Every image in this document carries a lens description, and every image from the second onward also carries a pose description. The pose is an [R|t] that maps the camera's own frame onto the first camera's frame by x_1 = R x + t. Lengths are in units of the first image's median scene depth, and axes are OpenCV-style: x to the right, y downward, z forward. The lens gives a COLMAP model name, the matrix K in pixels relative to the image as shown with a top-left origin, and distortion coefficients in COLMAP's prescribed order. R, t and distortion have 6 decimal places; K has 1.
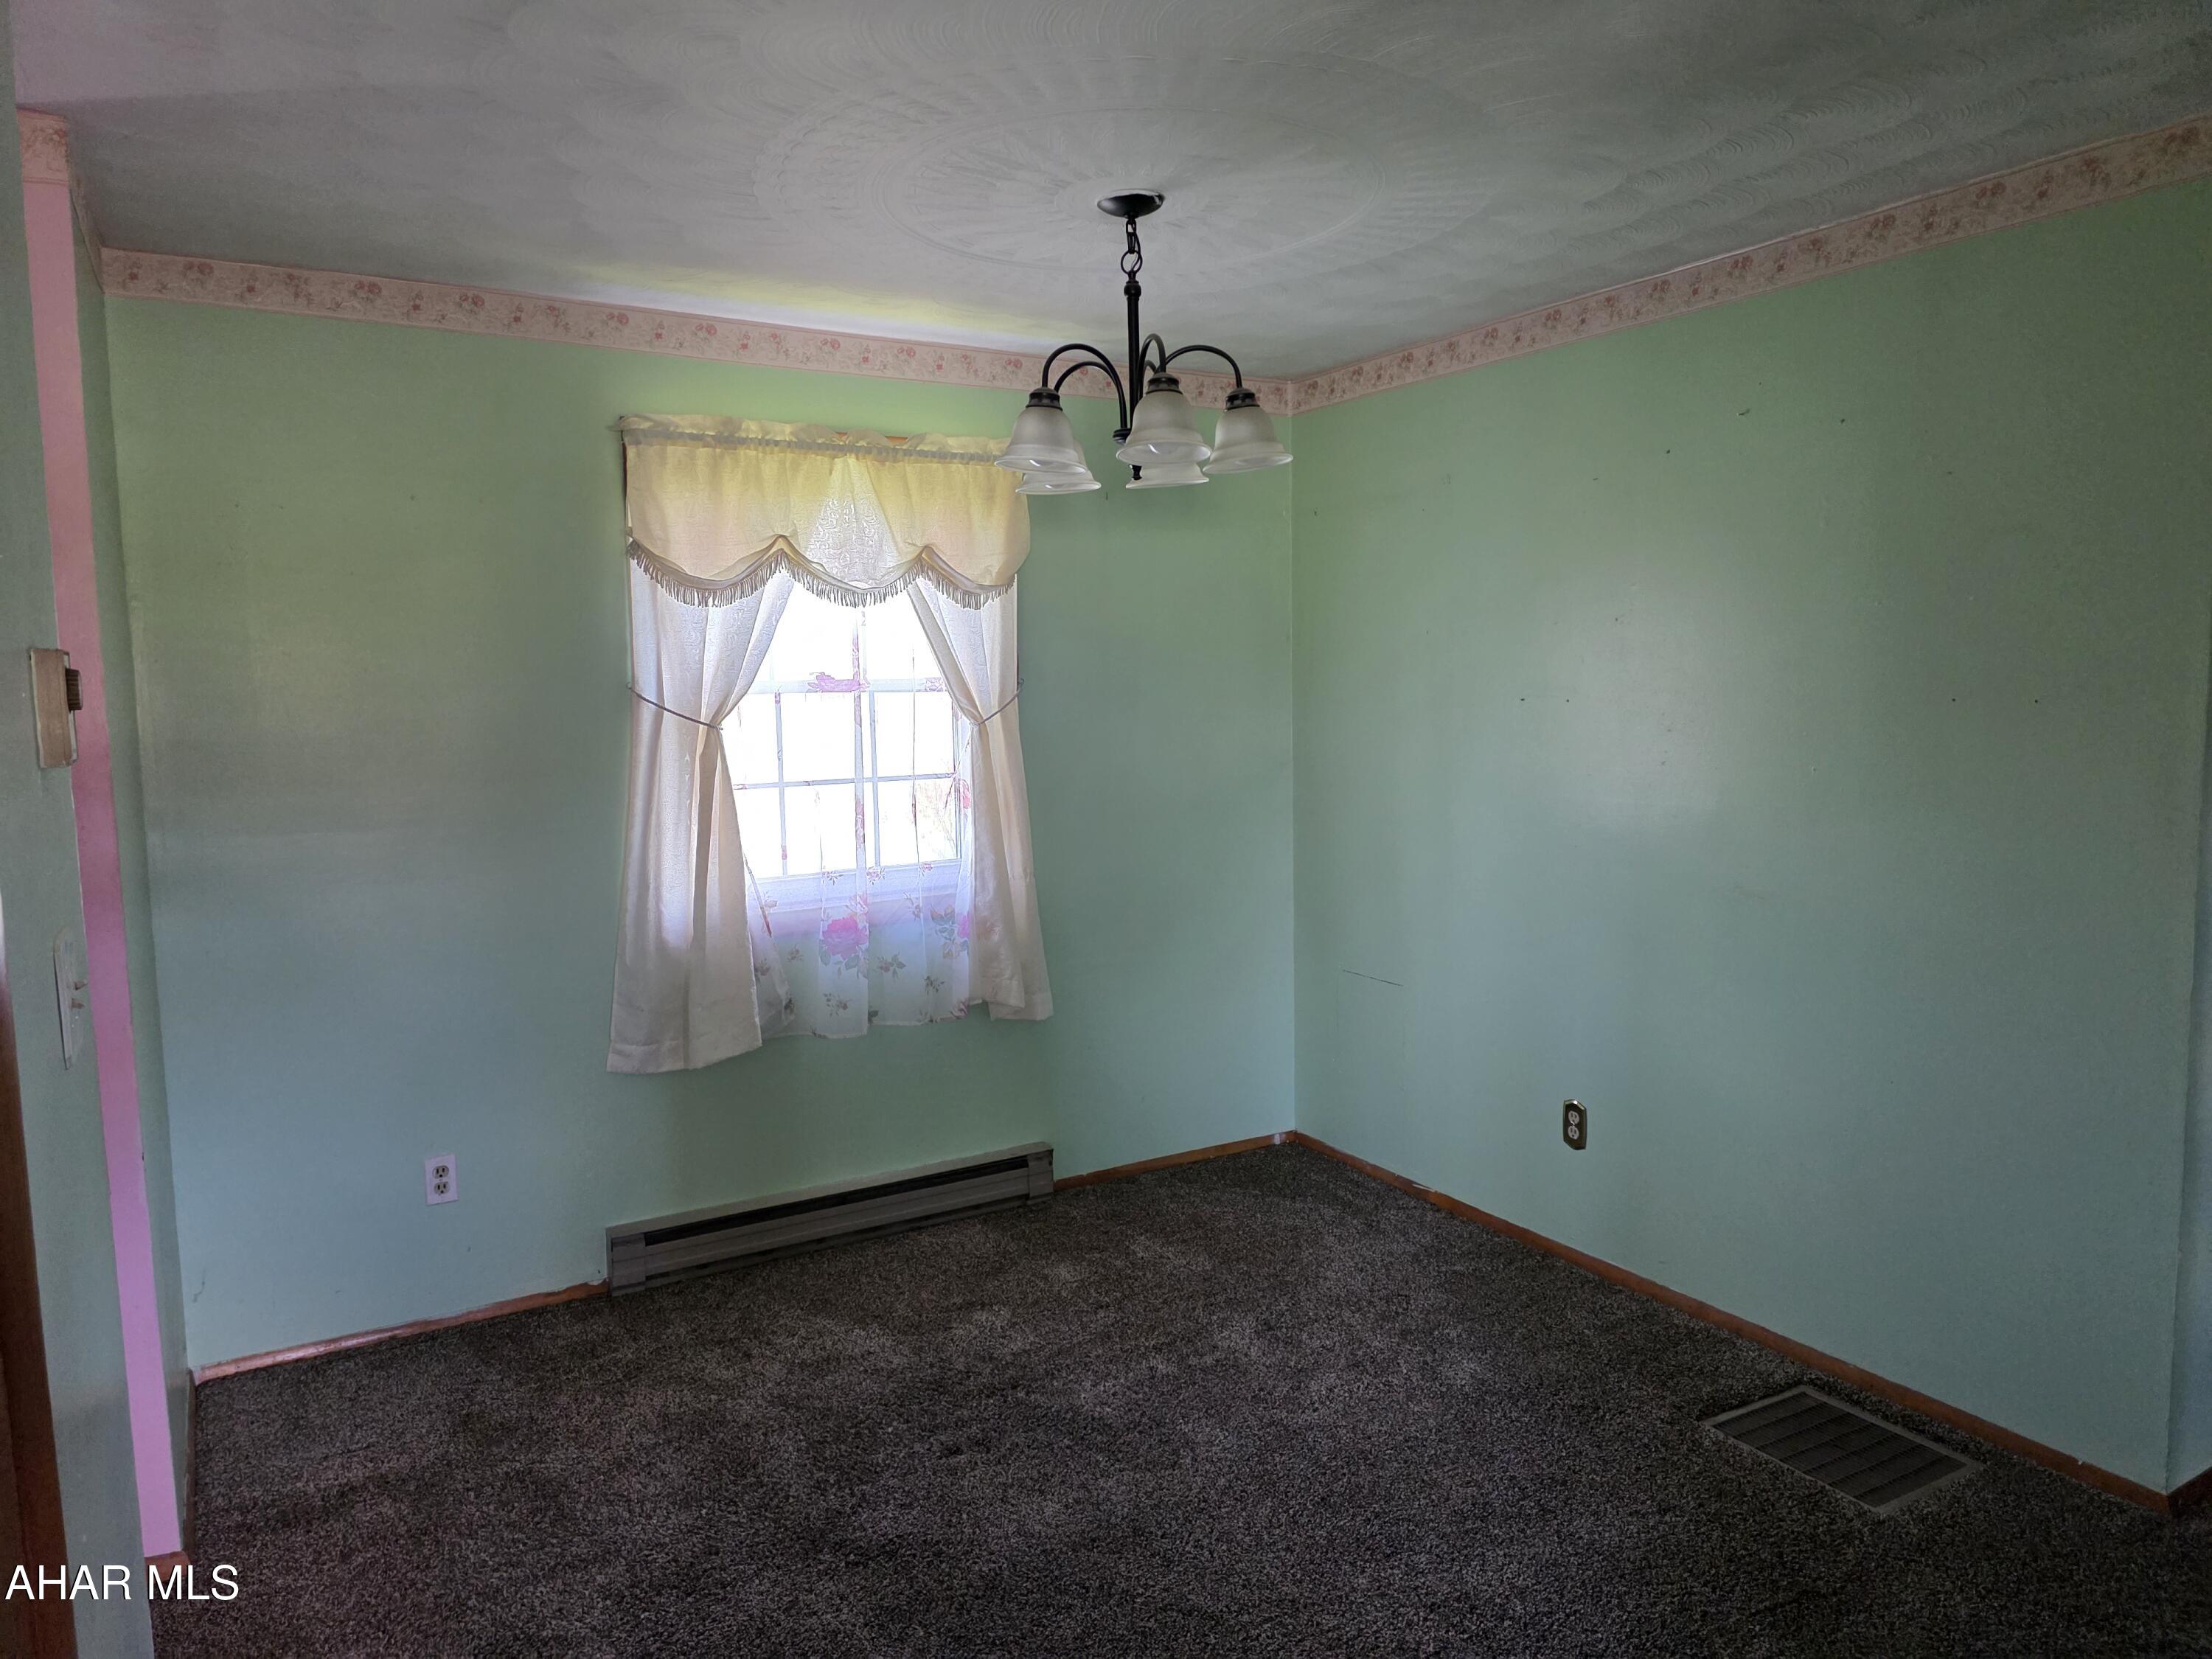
lens RADIAL K [[1453.7, 0, 1106.0], [0, 1453.7, 829.5], [0, 0, 1]] dist [0.001052, 0.000448]
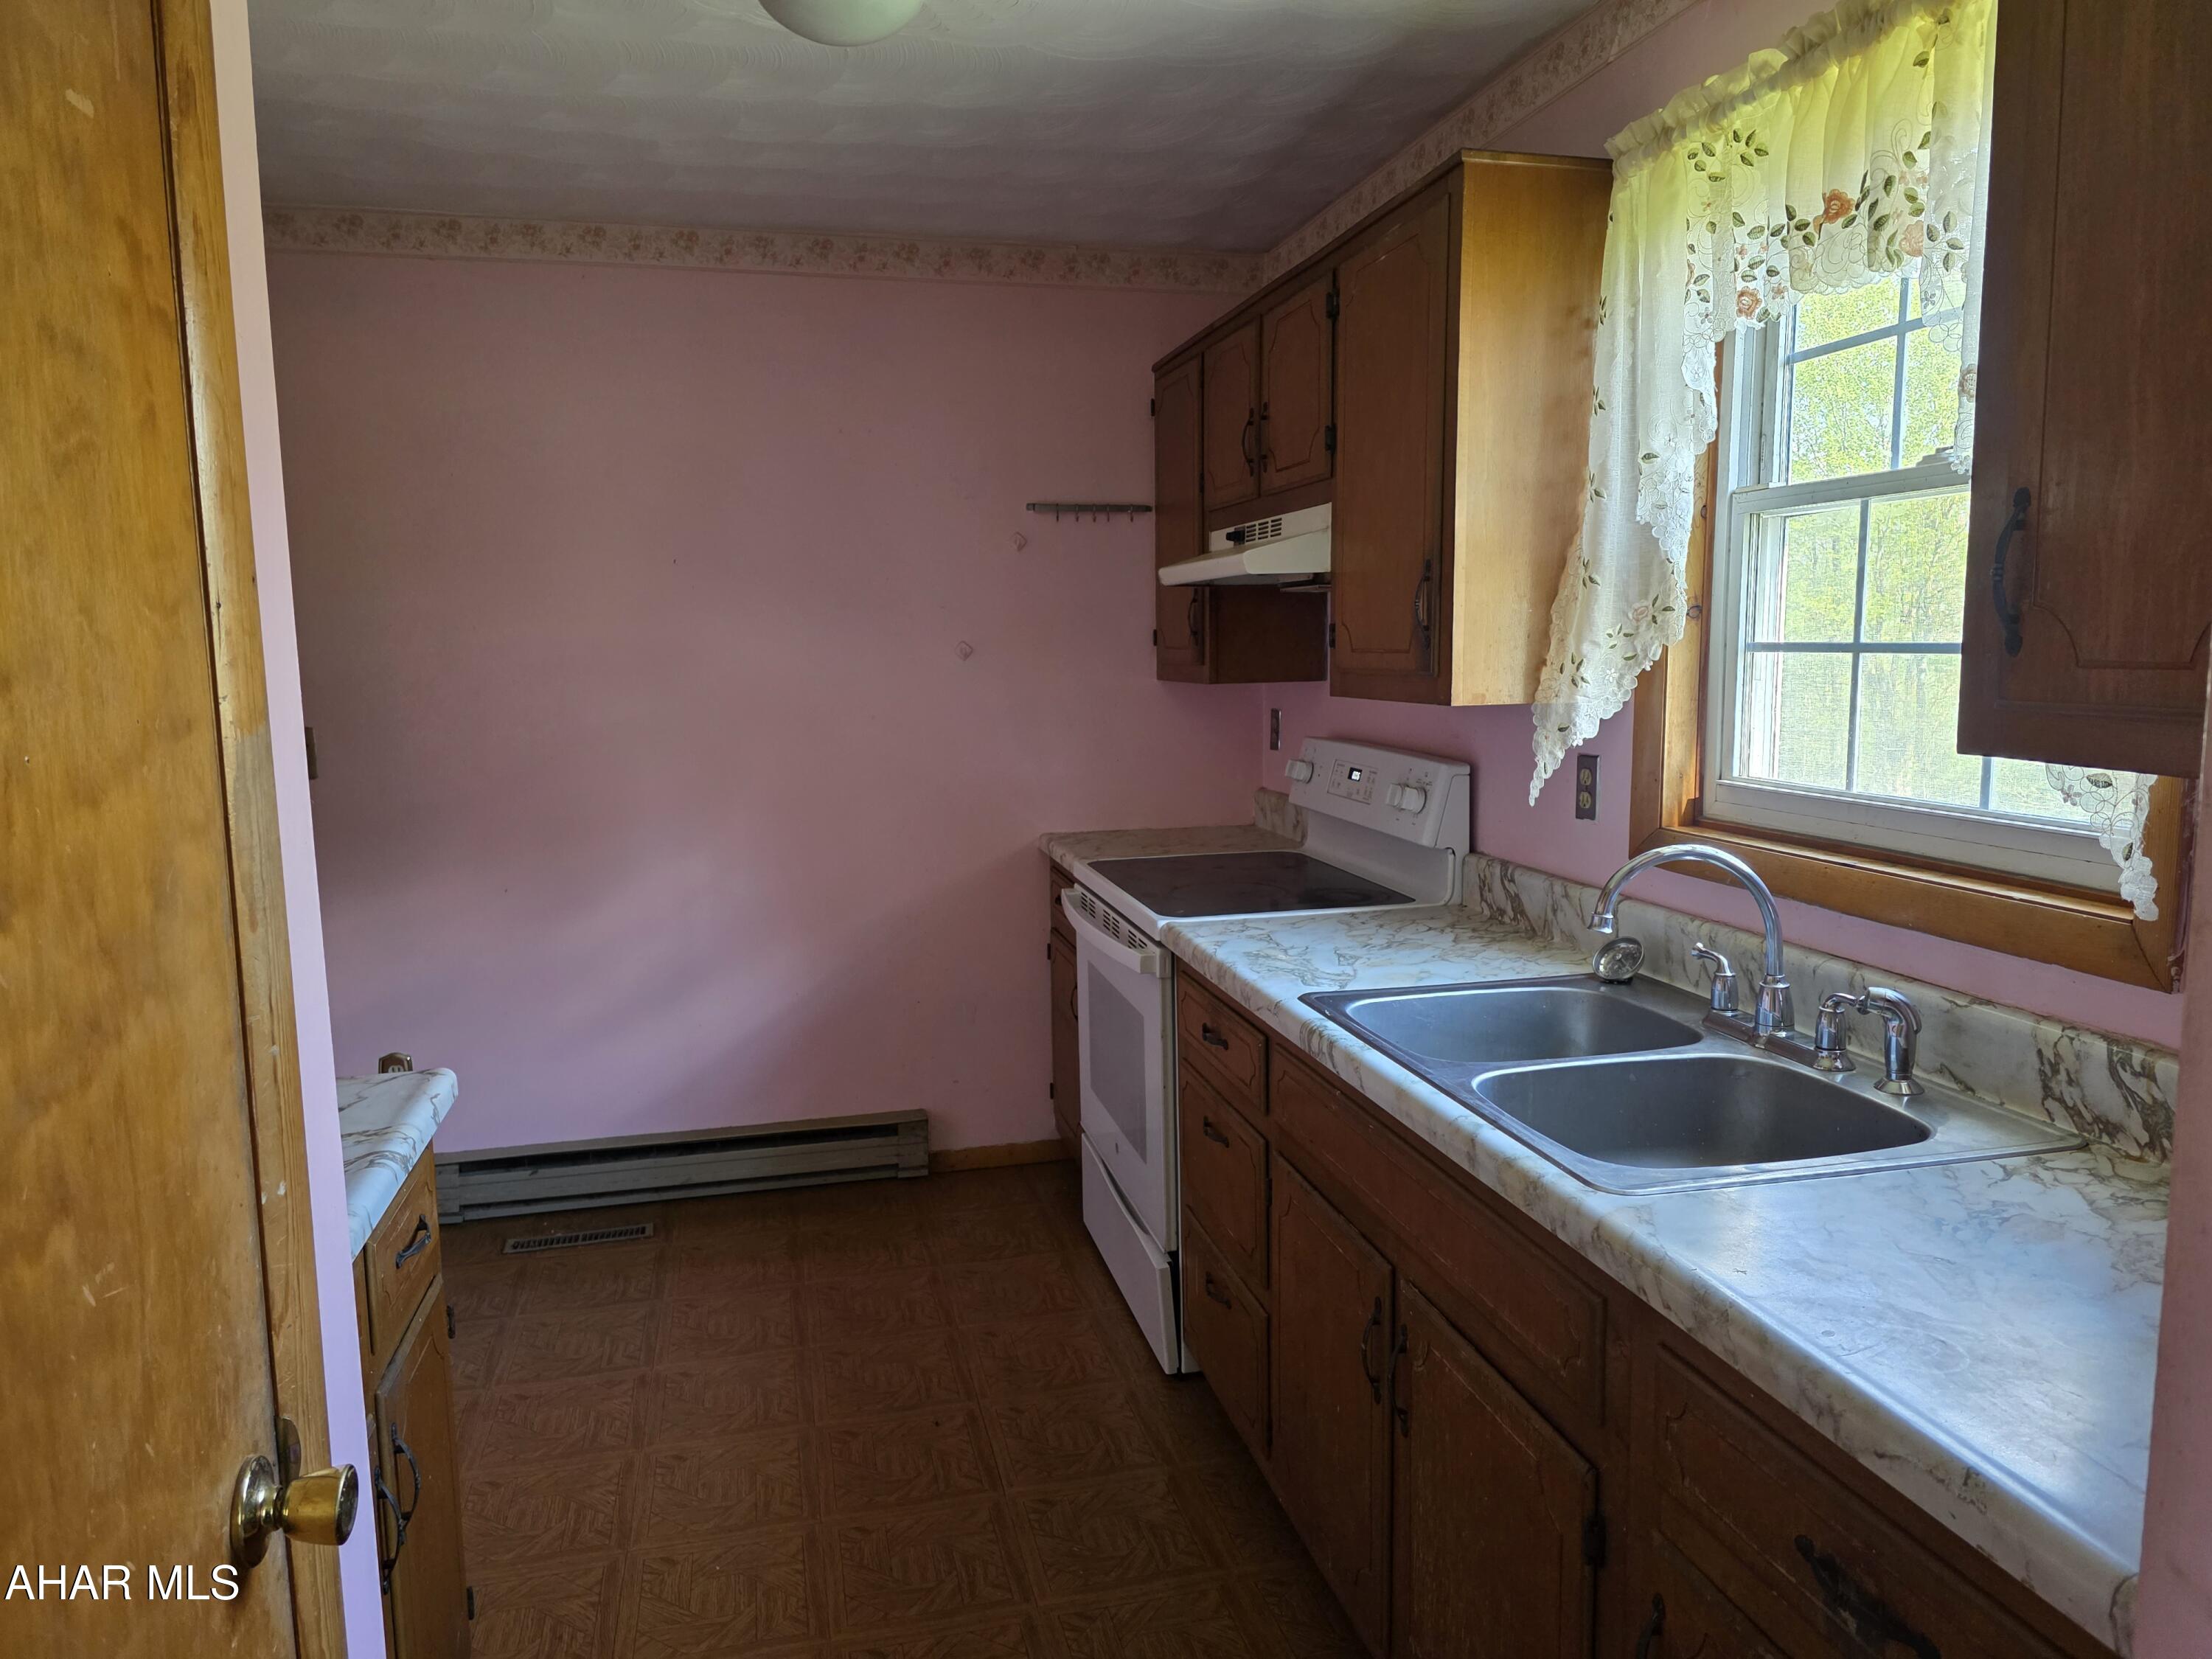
lens RADIAL K [[1453.7, 0, 1106.0], [0, 1453.7, 829.5], [0, 0, 1]] dist [0.001052, 0.000448]
pose [[0.953601, 0.047076, -0.297369, 0.304818], [-0.033340, 0.998137, 0.051098, -0.011078], [0.299221, -0.038813, 0.953394, 0.153581]]
